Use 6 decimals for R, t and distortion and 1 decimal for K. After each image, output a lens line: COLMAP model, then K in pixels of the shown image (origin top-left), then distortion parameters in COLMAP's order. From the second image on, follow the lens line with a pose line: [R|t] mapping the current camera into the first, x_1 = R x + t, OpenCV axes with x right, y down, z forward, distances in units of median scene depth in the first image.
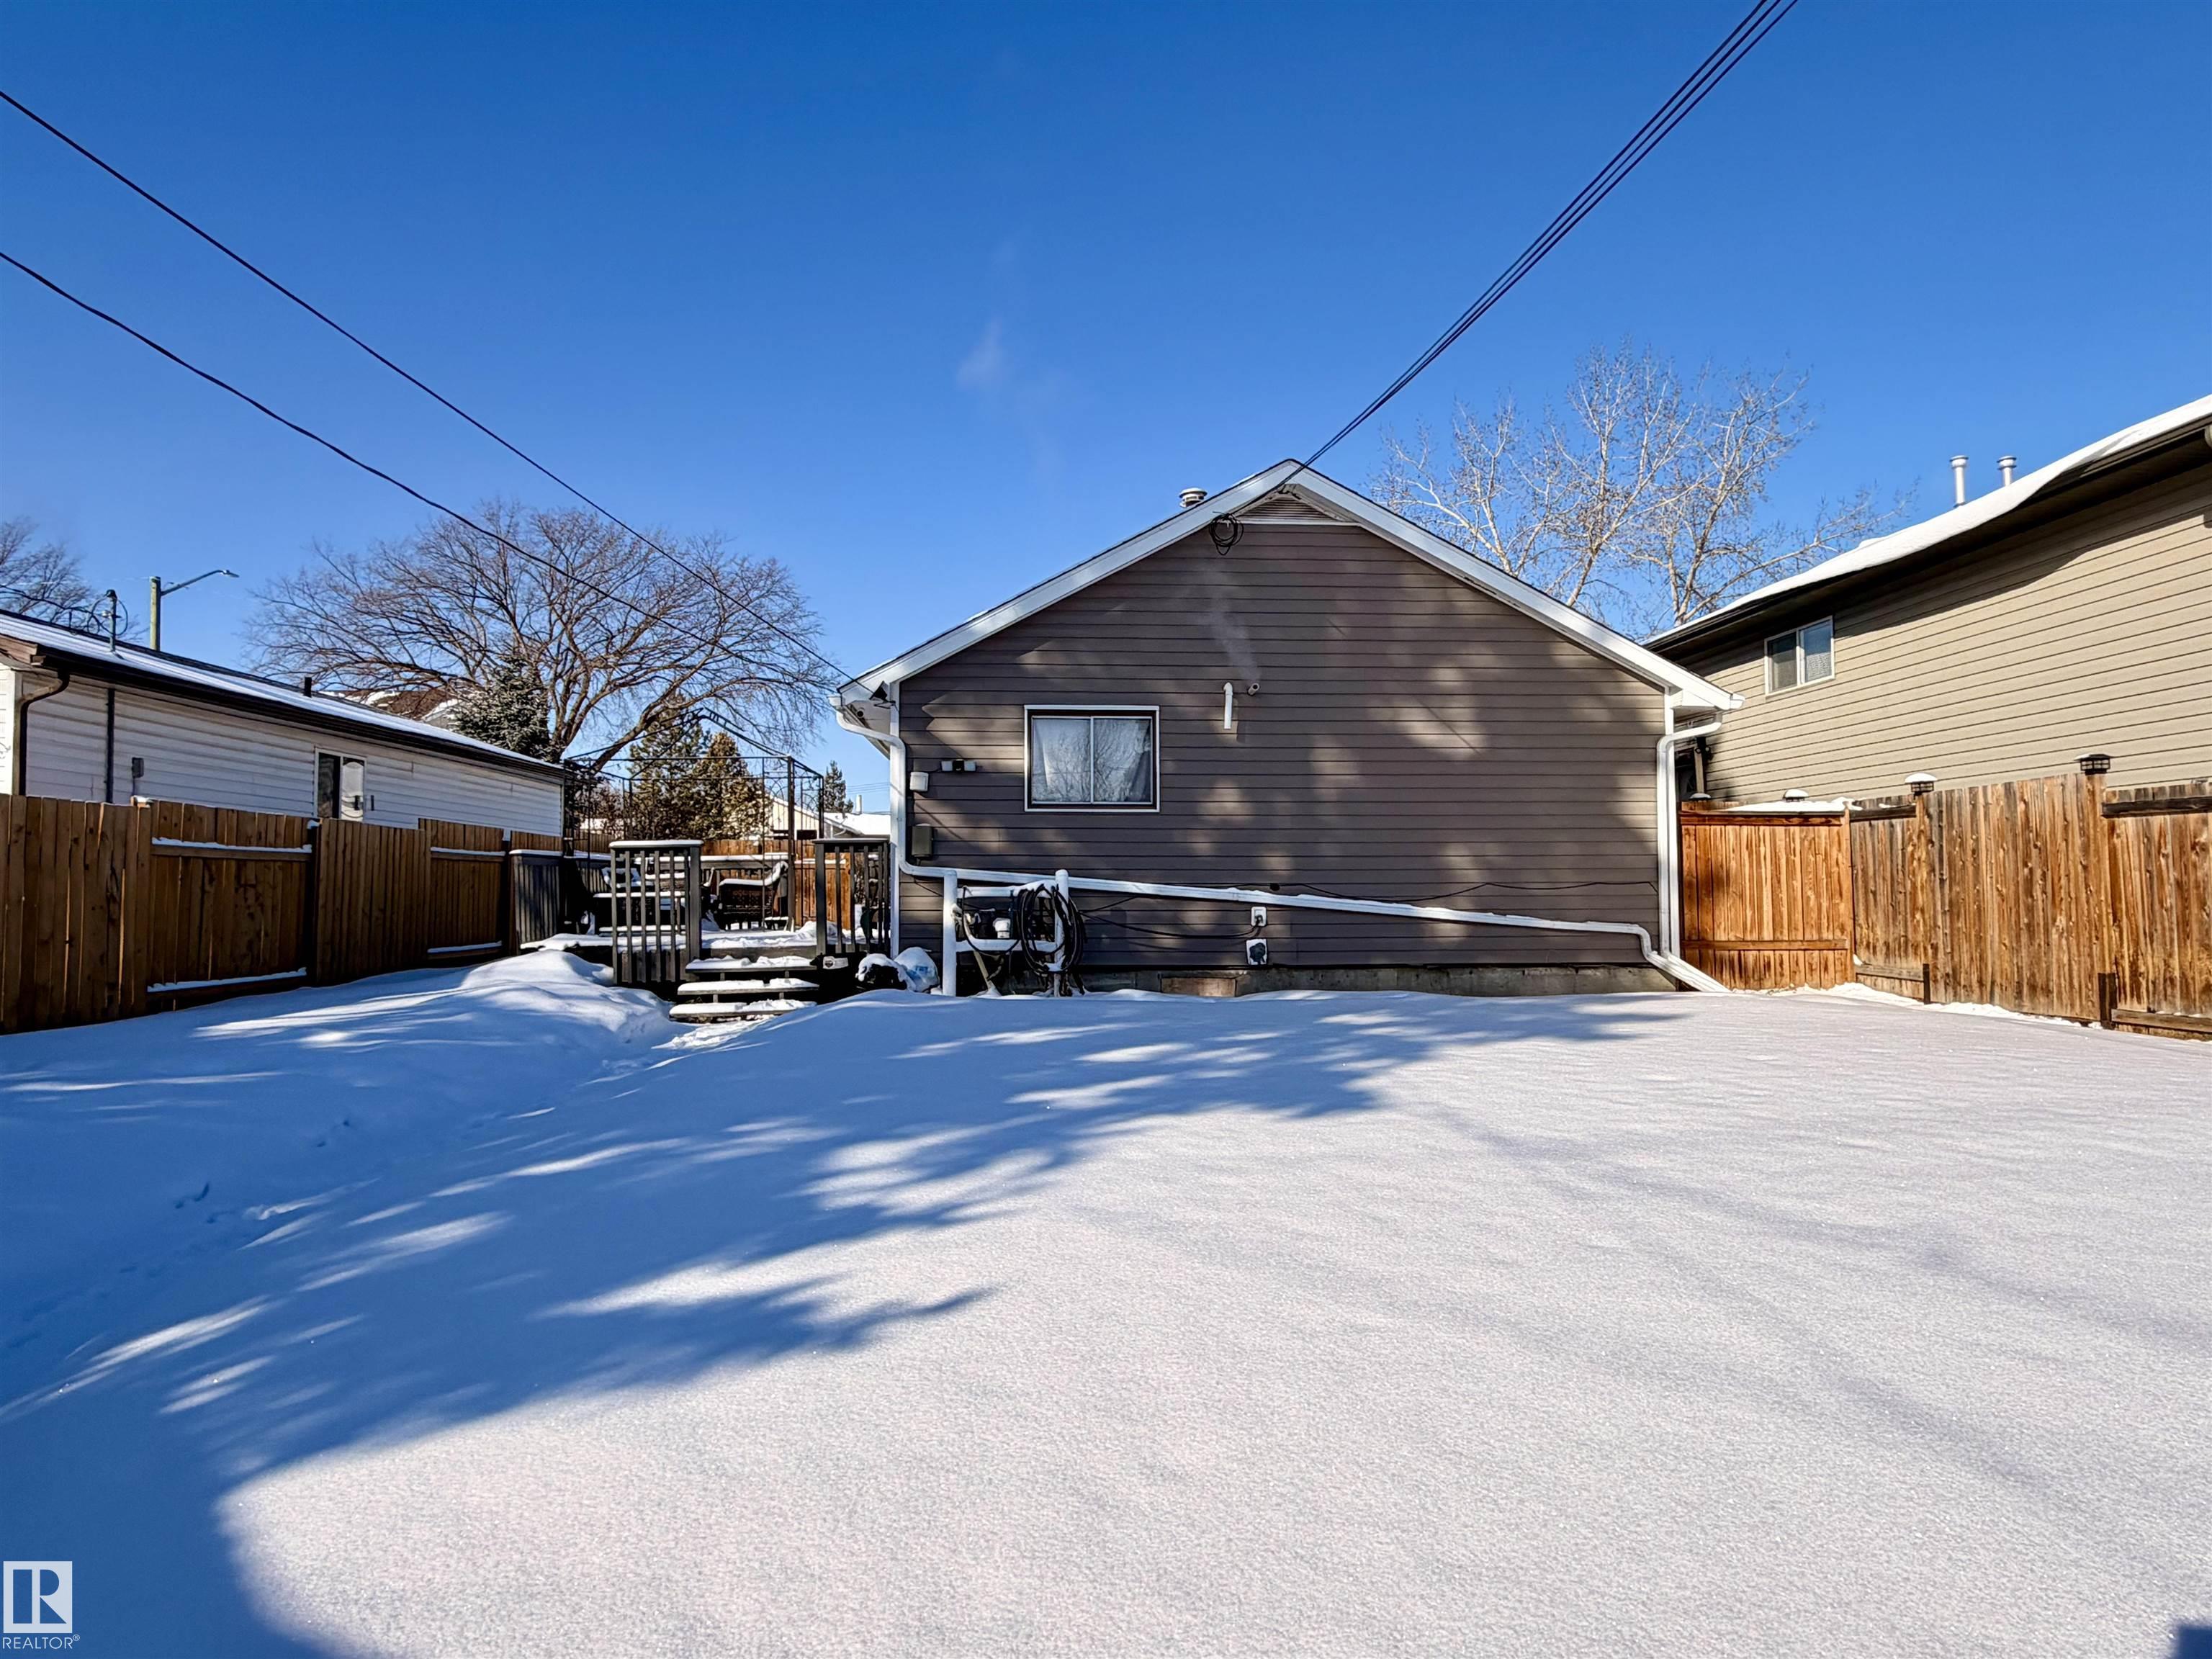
lens RADIAL K [[1370.7, 0, 1109.6], [0, 1370.7, 818.7], [0, 0, 1]] dist [0.003845, 0.006086]
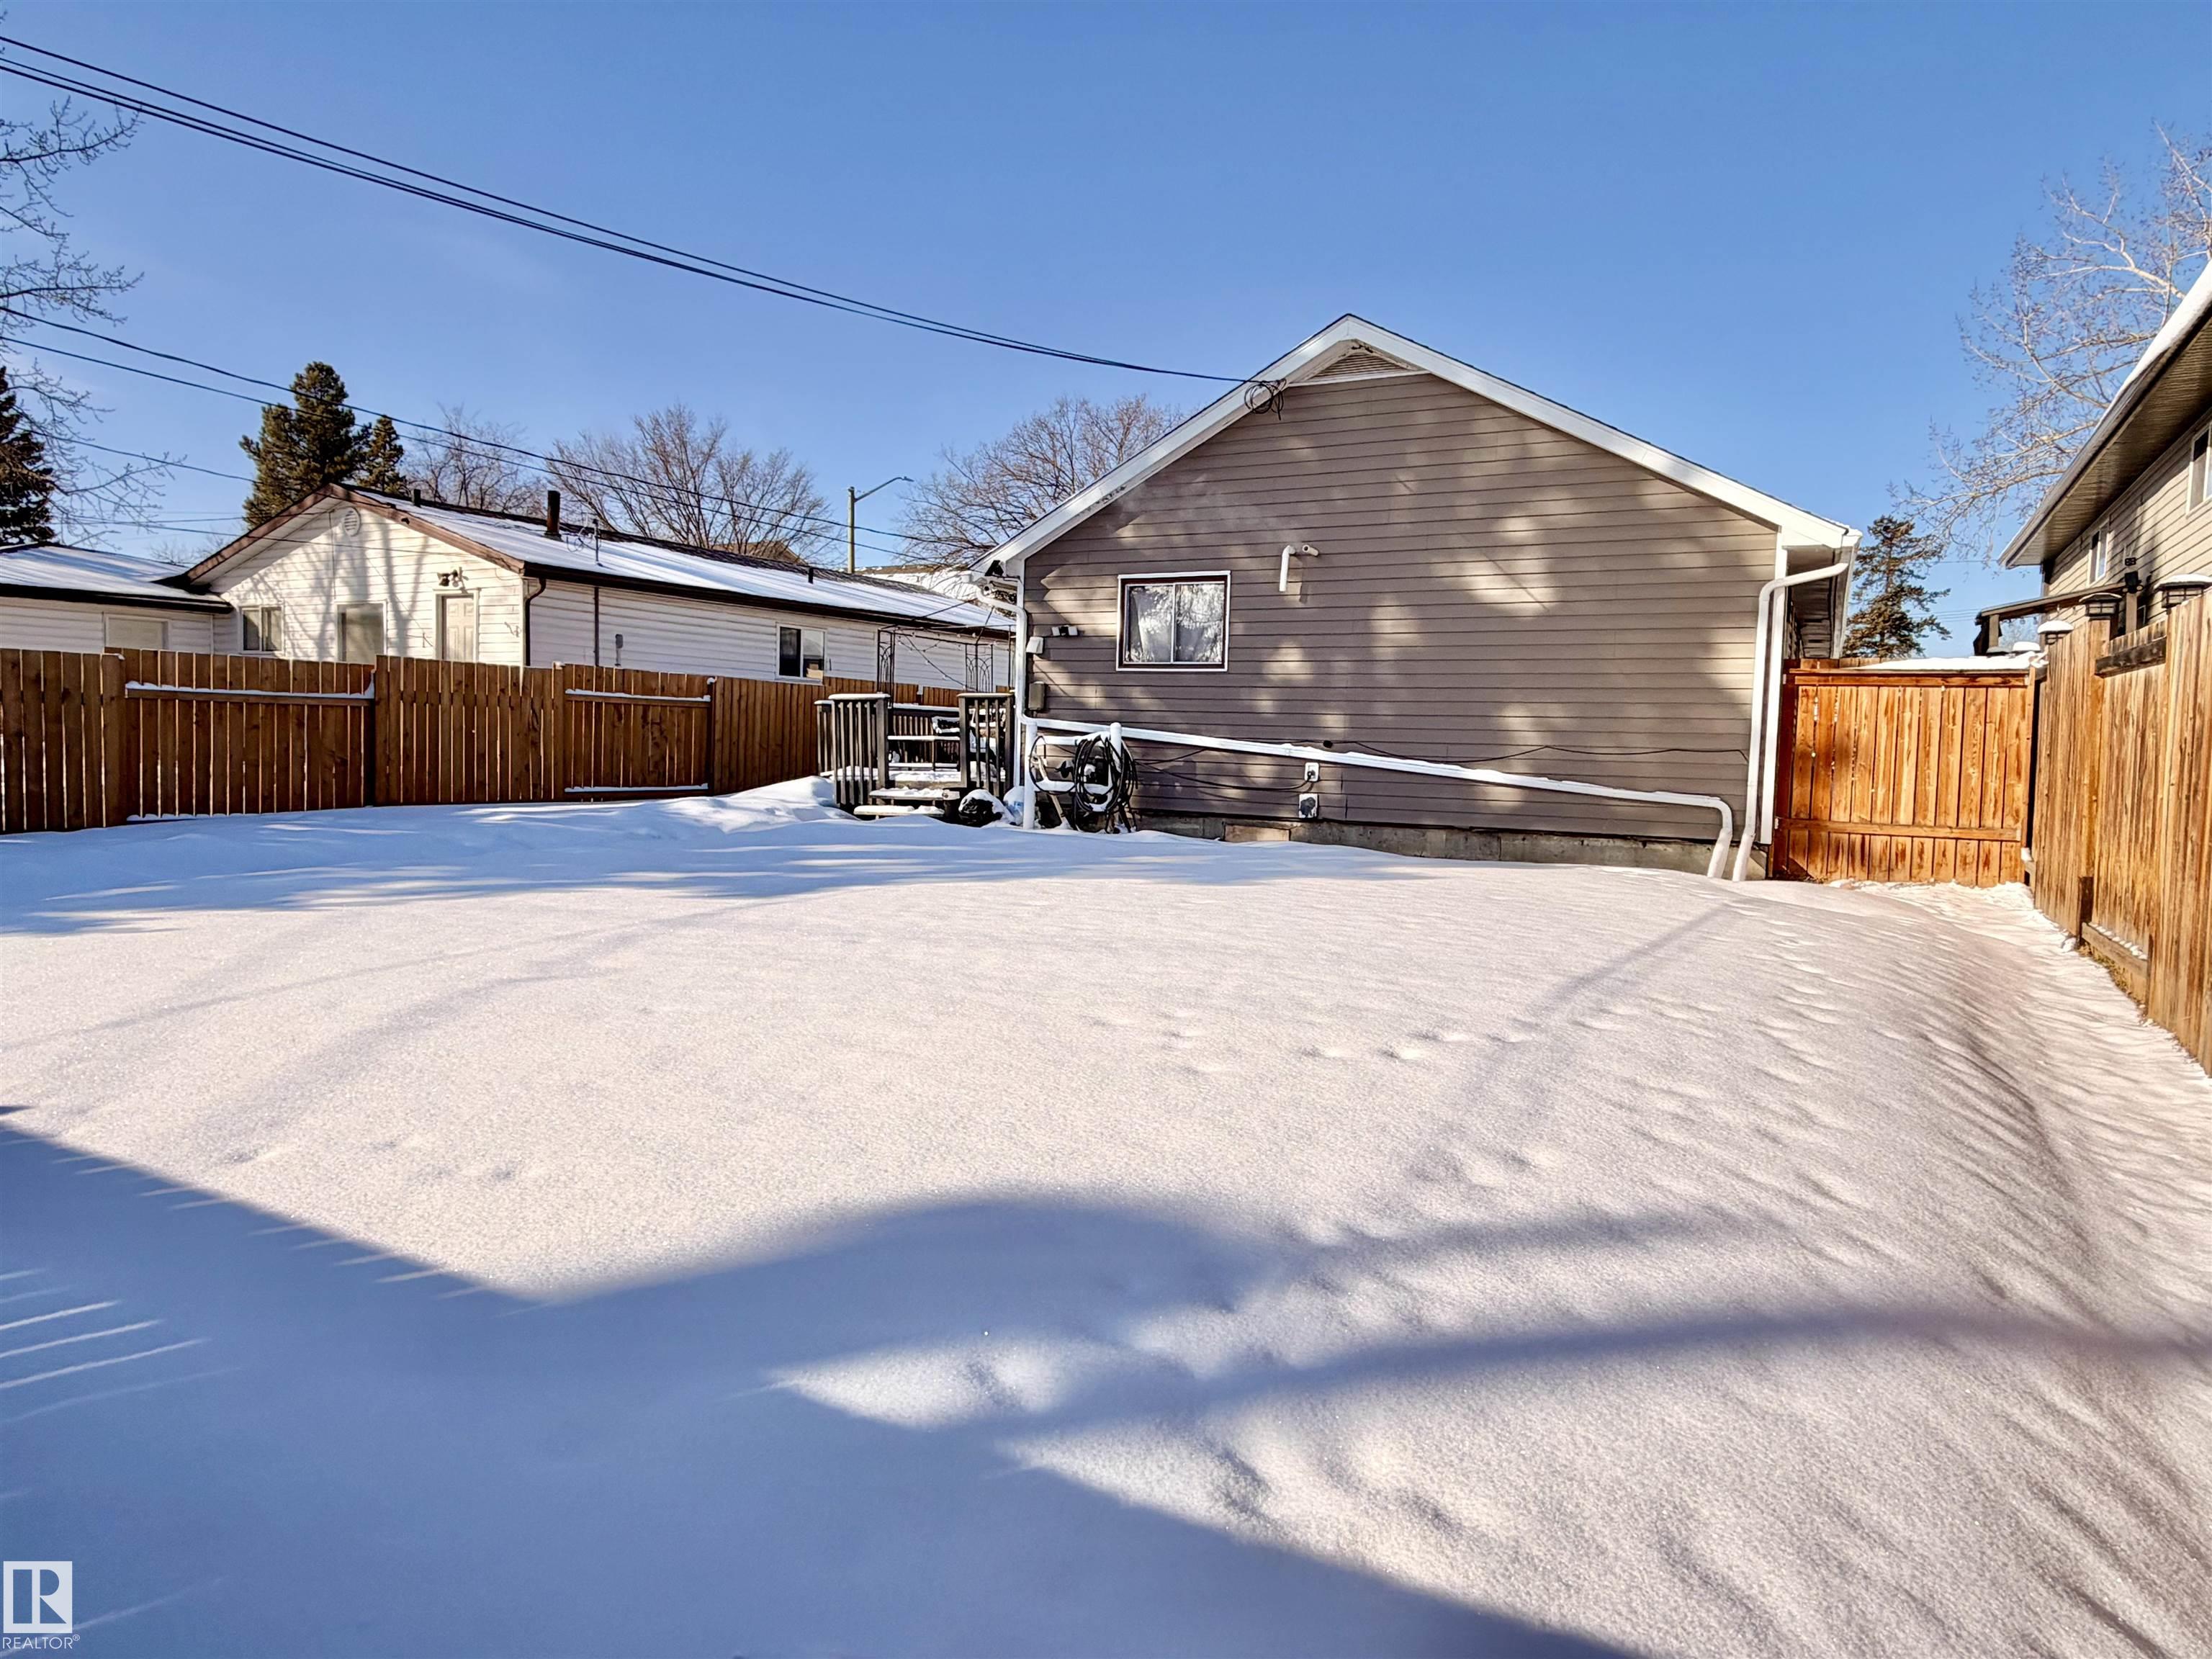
lens RADIAL K [[1370.7, 0, 1091.6], [0, 1370.7, 815.4], [0, 0, 1]] dist [0.003845, 0.006086]
pose [[0.848577, 0.054712, -0.526235, 0.512890], [-0.001546, 0.994891, 0.100945, -0.000808], [0.529069, -0.084846, 0.844326, 0.029341]]
